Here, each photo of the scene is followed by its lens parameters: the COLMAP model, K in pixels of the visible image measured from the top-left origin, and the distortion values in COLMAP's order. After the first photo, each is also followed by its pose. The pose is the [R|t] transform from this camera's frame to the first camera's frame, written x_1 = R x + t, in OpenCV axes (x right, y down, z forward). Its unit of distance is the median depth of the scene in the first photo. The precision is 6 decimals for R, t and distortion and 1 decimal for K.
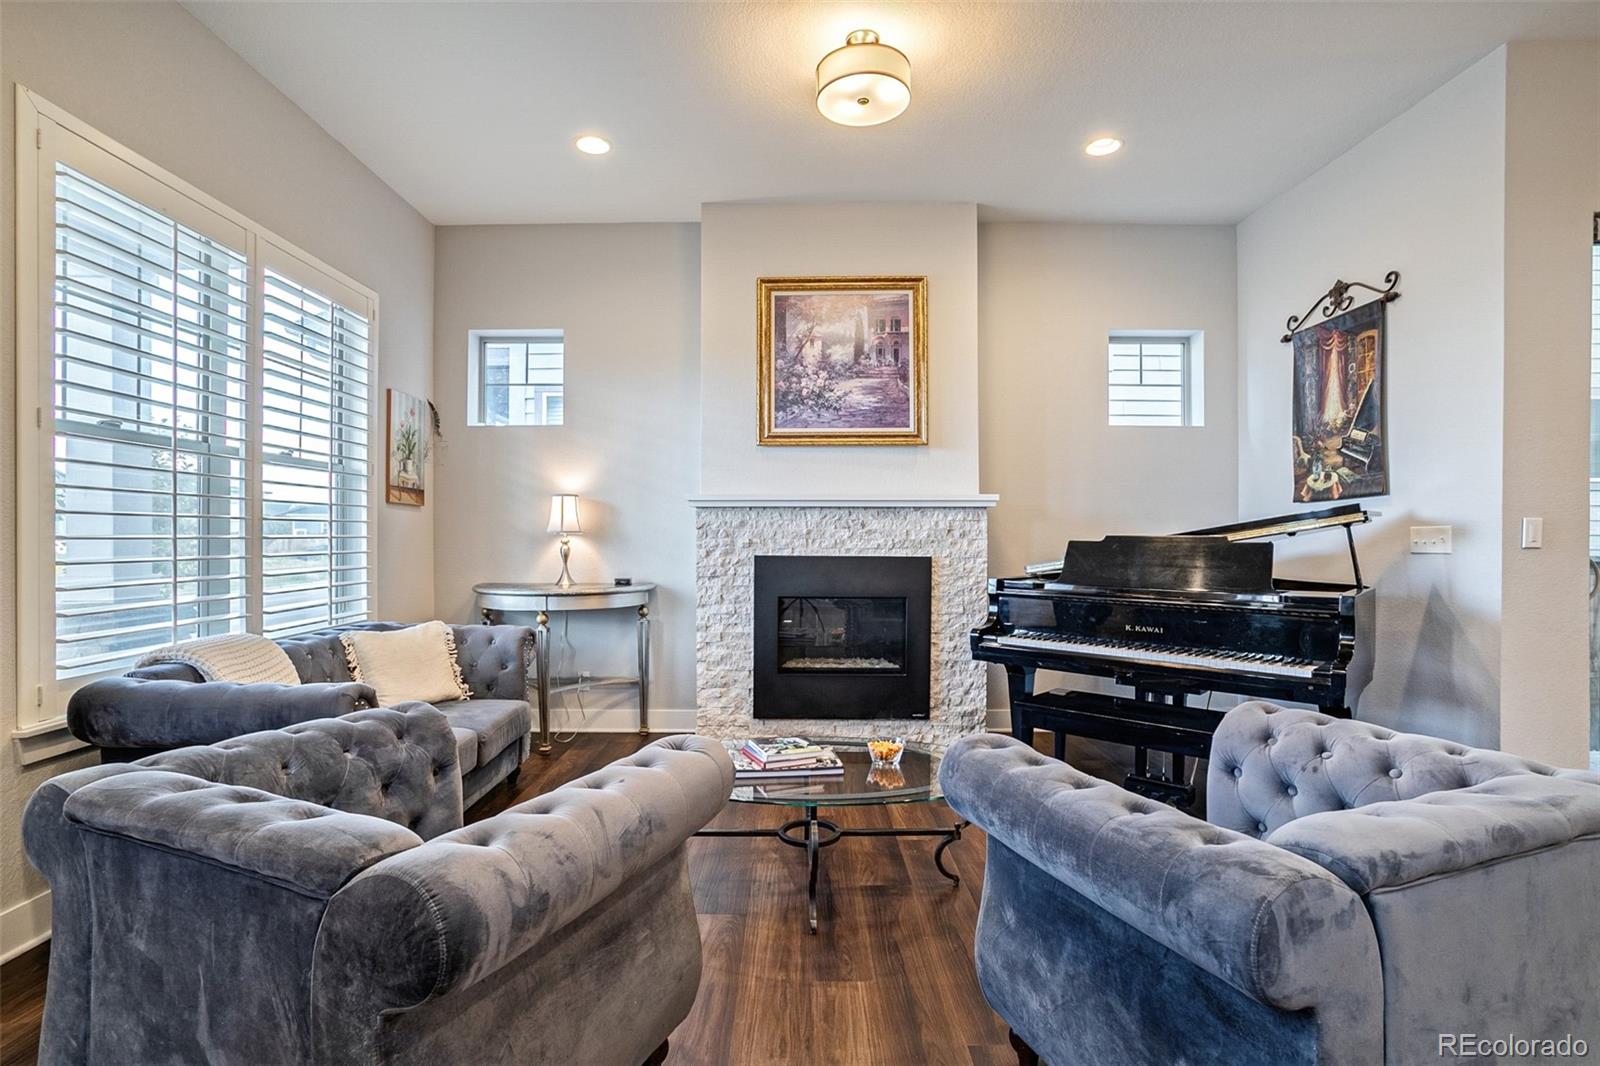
lens RADIAL K [[771.7, 0, 787.9], [0, 771.7, 537.6], [0, 0, 1]] dist [-0.056152, 0.028440]
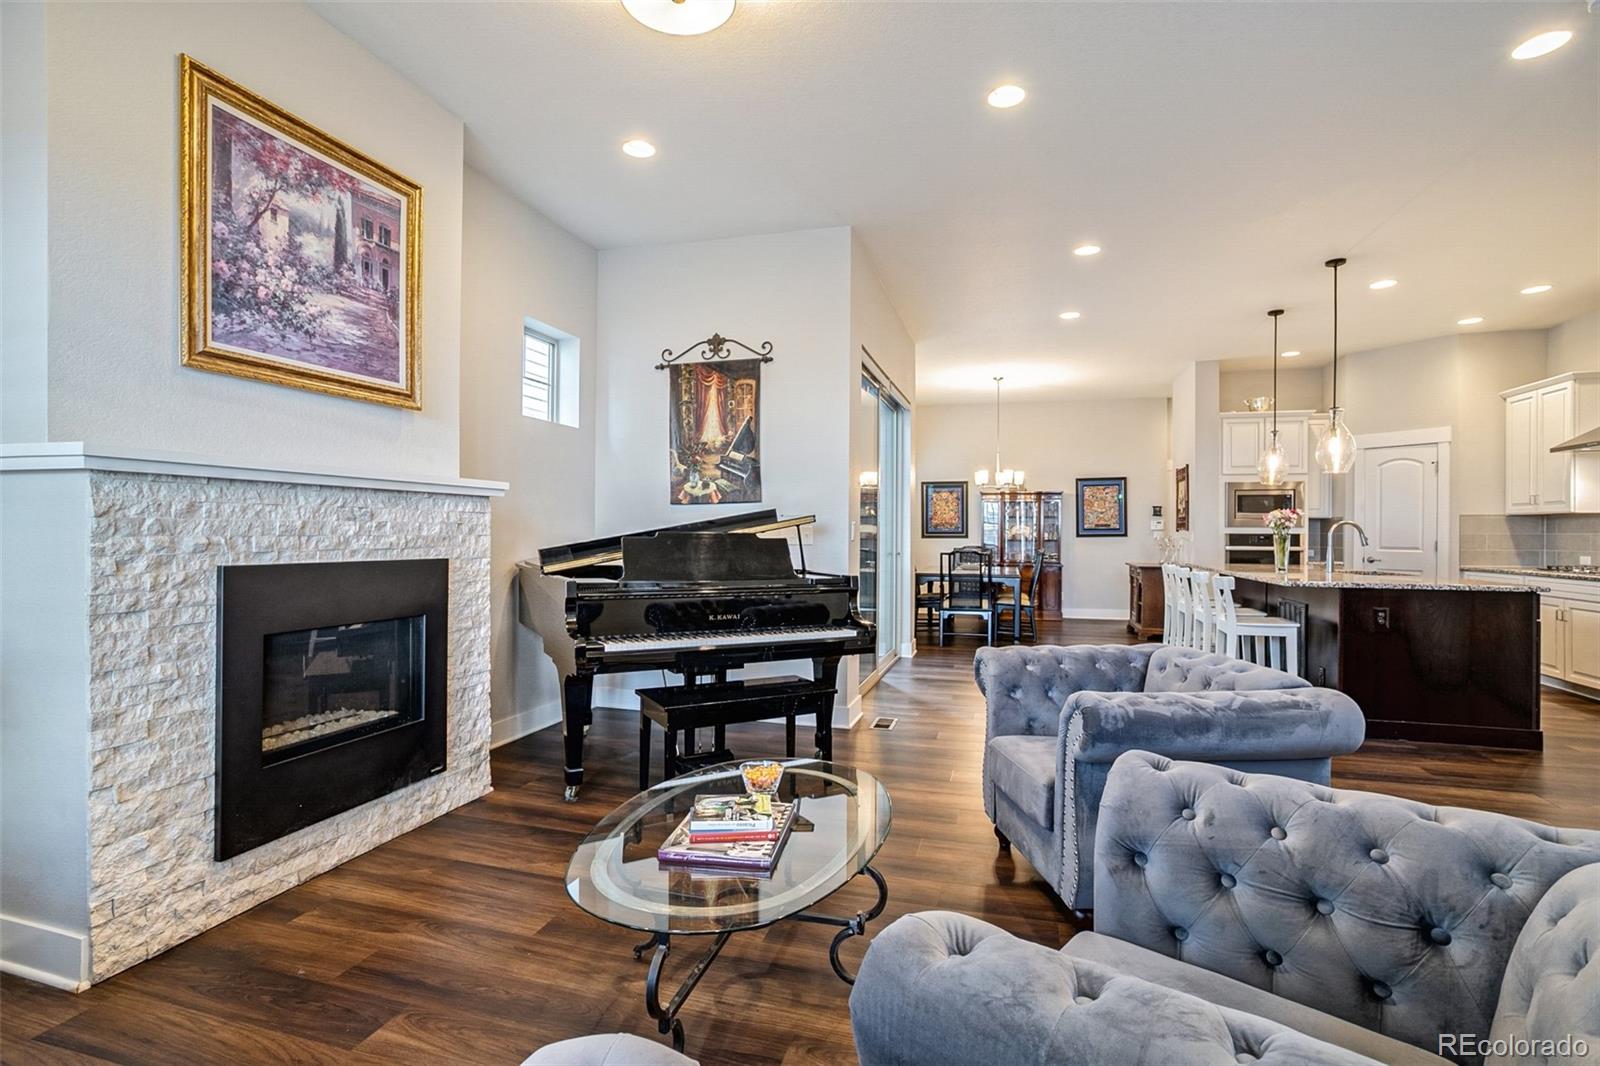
lens RADIAL K [[771.7, 0, 792.8], [0, 771.7, 532.8], [0, 0, 1]] dist [-0.056152, 0.028440]
pose [[0.278577, -0.001125, 0.960413, -0.445273], [-0.004045, 0.999989, 0.002345, -0.003957], [-0.960405, -0.004538, 0.278569, 0.453269]]
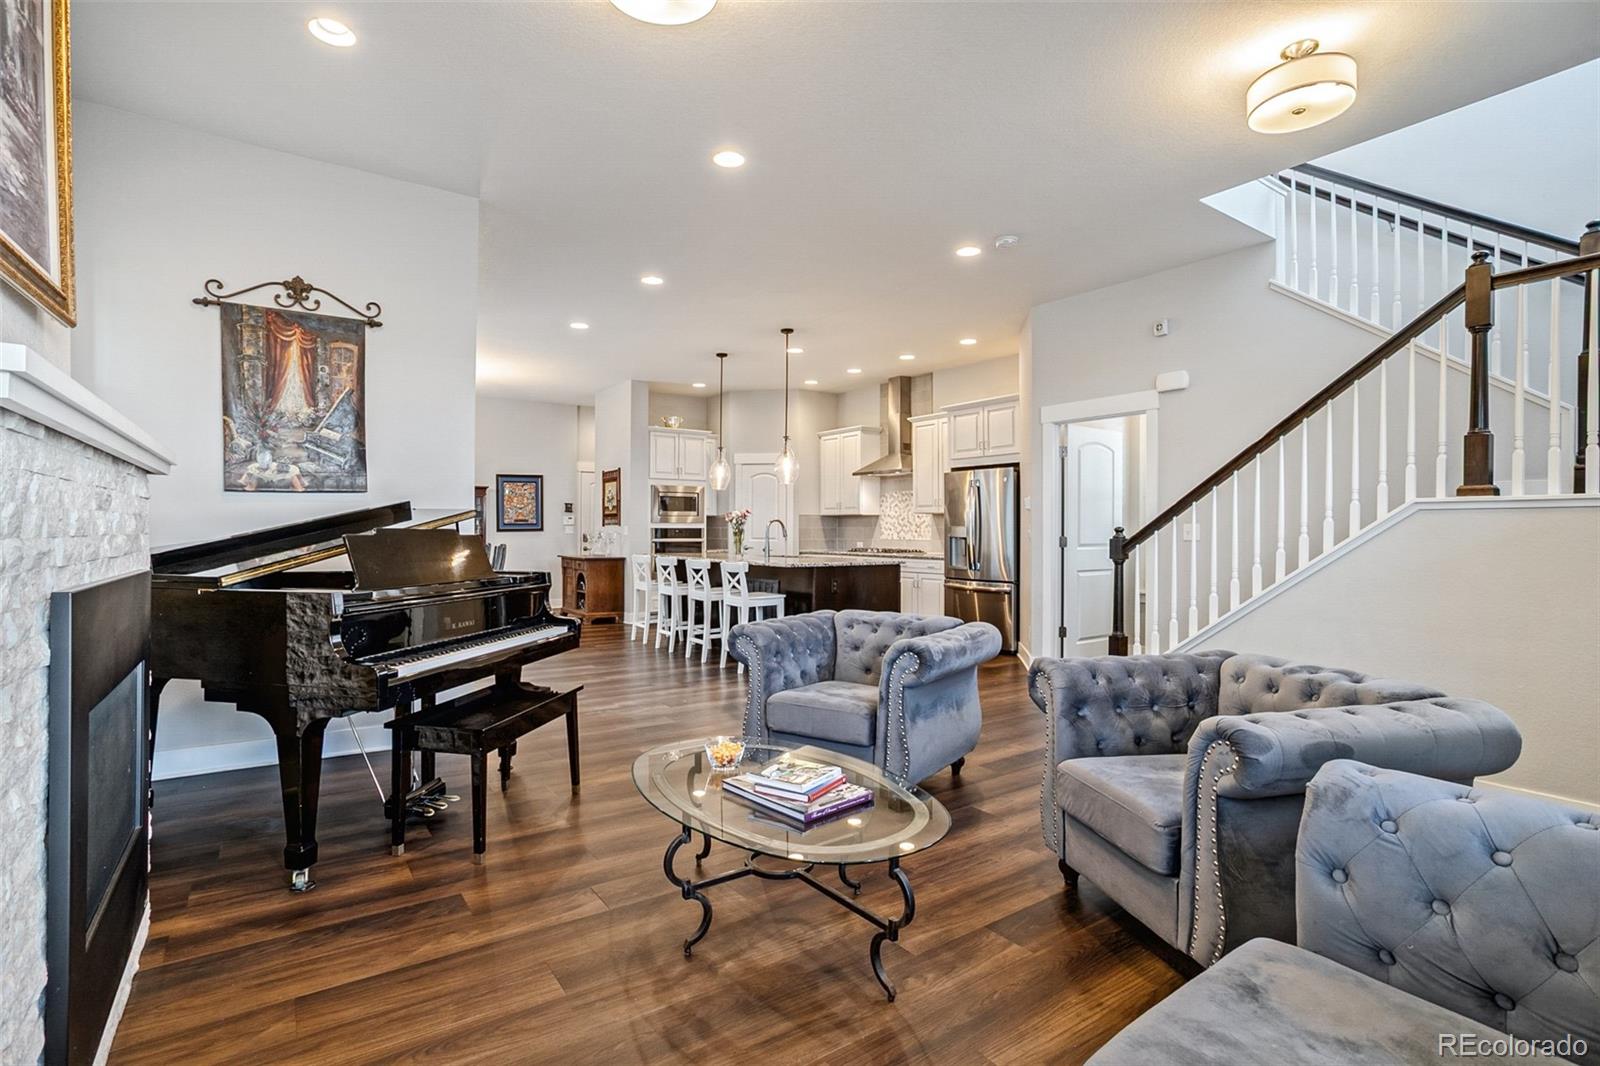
lens RADIAL K [[771.7, 0, 796.7], [0, 771.7, 532.3], [0, 0, 1]] dist [-0.056152, 0.028440]
pose [[-0.577800, -0.006663, 0.816151, -0.442408], [-0.003405, 0.999978, 0.005752, -0.003991], [-0.816171, 0.000544, -0.577810, 0.931067]]
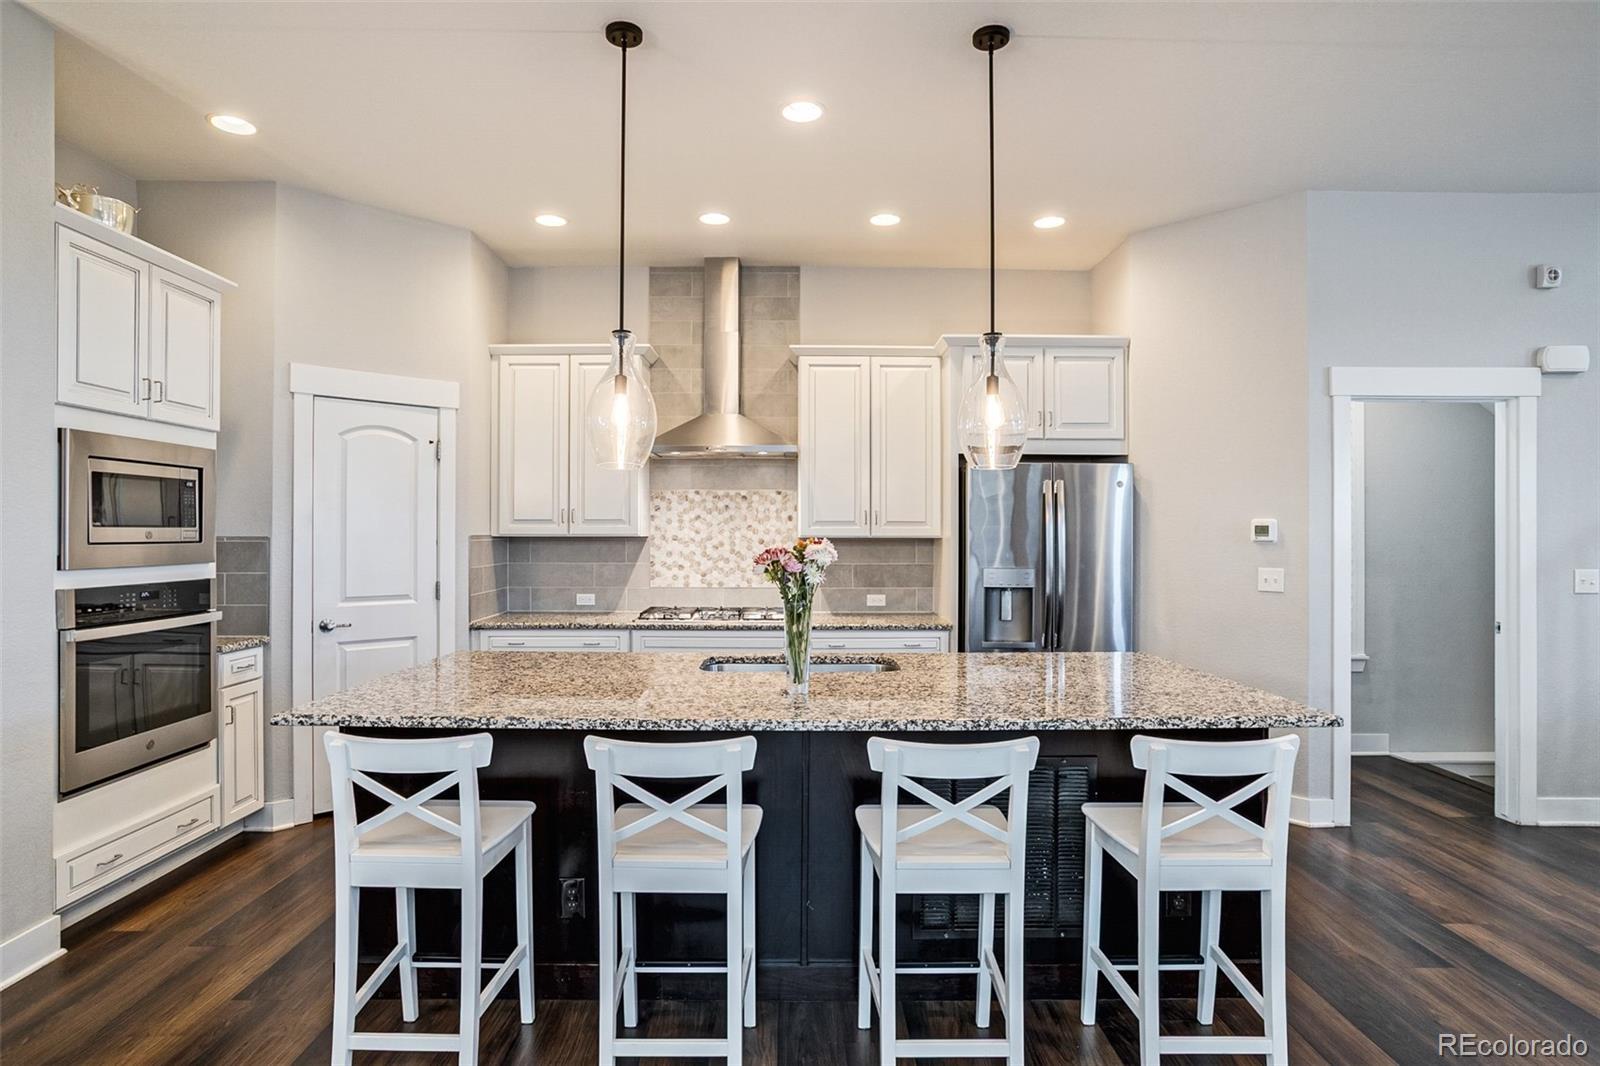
lens RADIAL K [[849.4, 0, 788.4], [0, 849.4, 536.5], [0, 0, 1]] dist [-0.035877, 0.014209]
pose [[-0.999963, -0.004480, -0.007349, 1.159643], [-0.004513, 0.999980, 0.004410, -0.051592], [0.007329, 0.004443, -0.999963, 0.612424]]
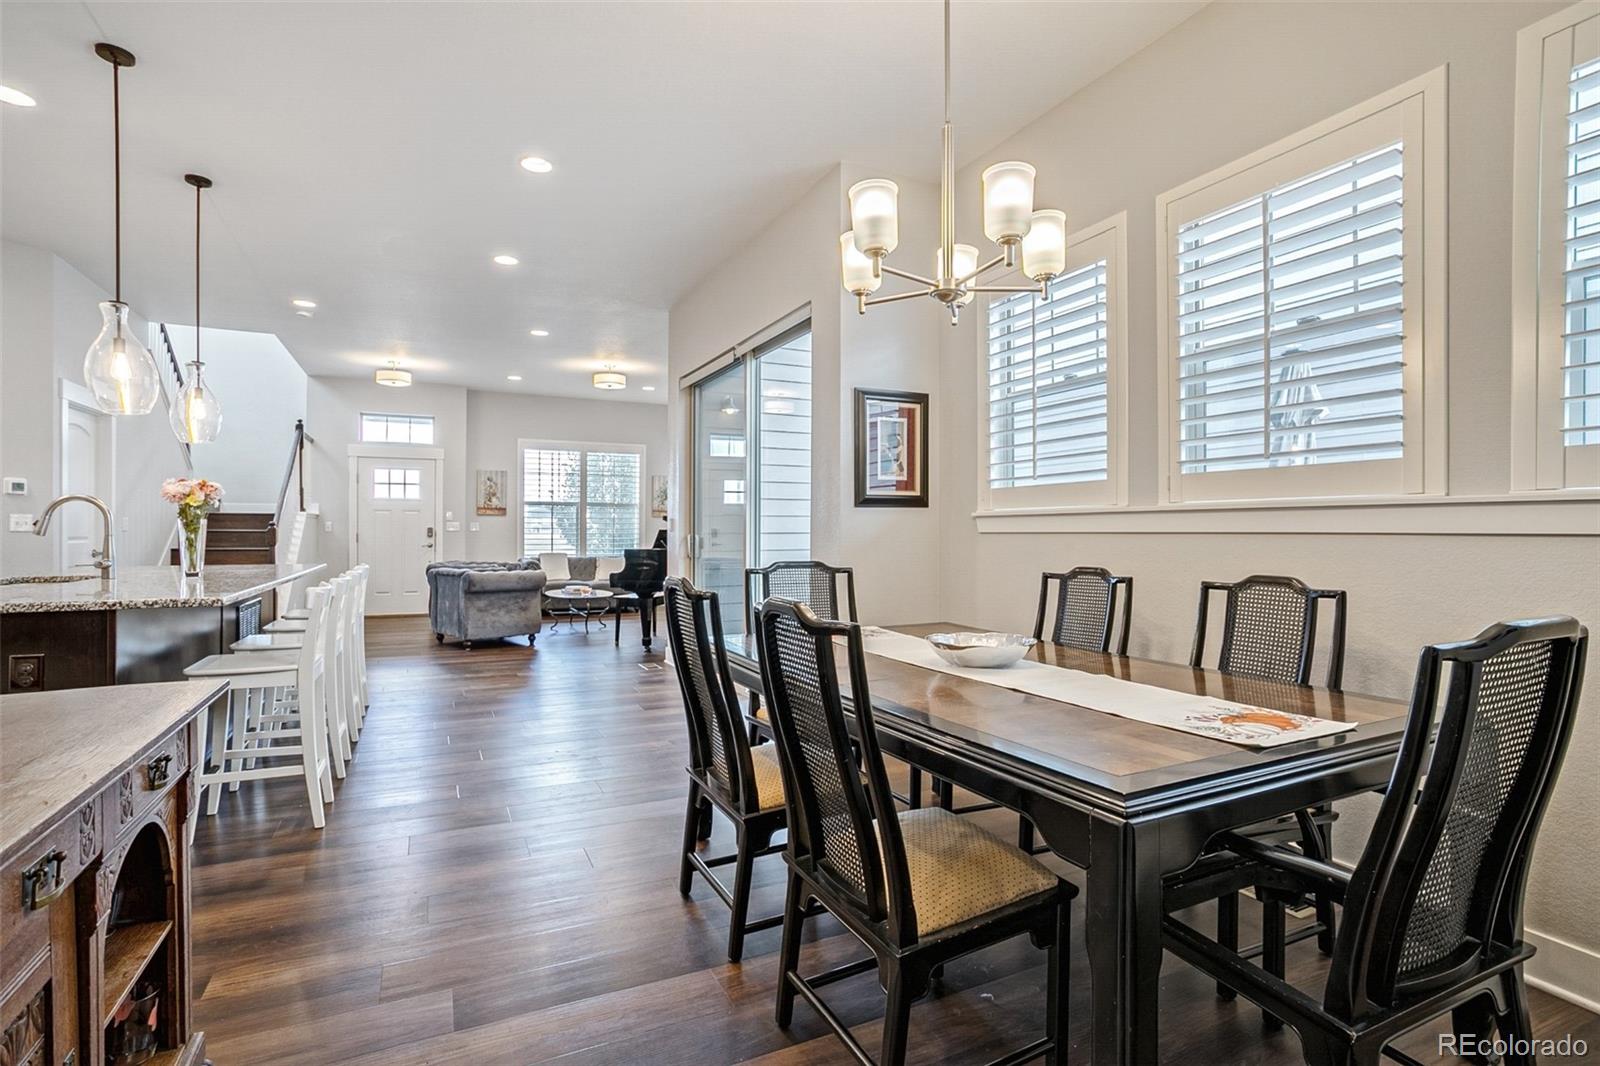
lens RADIAL K [[771.7, 0, 788.7], [0, 771.7, 540.5], [0, 0, 1]] dist [-0.056152, 0.028440]
pose [[0.429247, 0.011029, -0.903120, 2.225994], [-0.005887, 0.999938, 0.009413, 0.012002], [0.903168, 0.001277, 0.429285, 0.223541]]
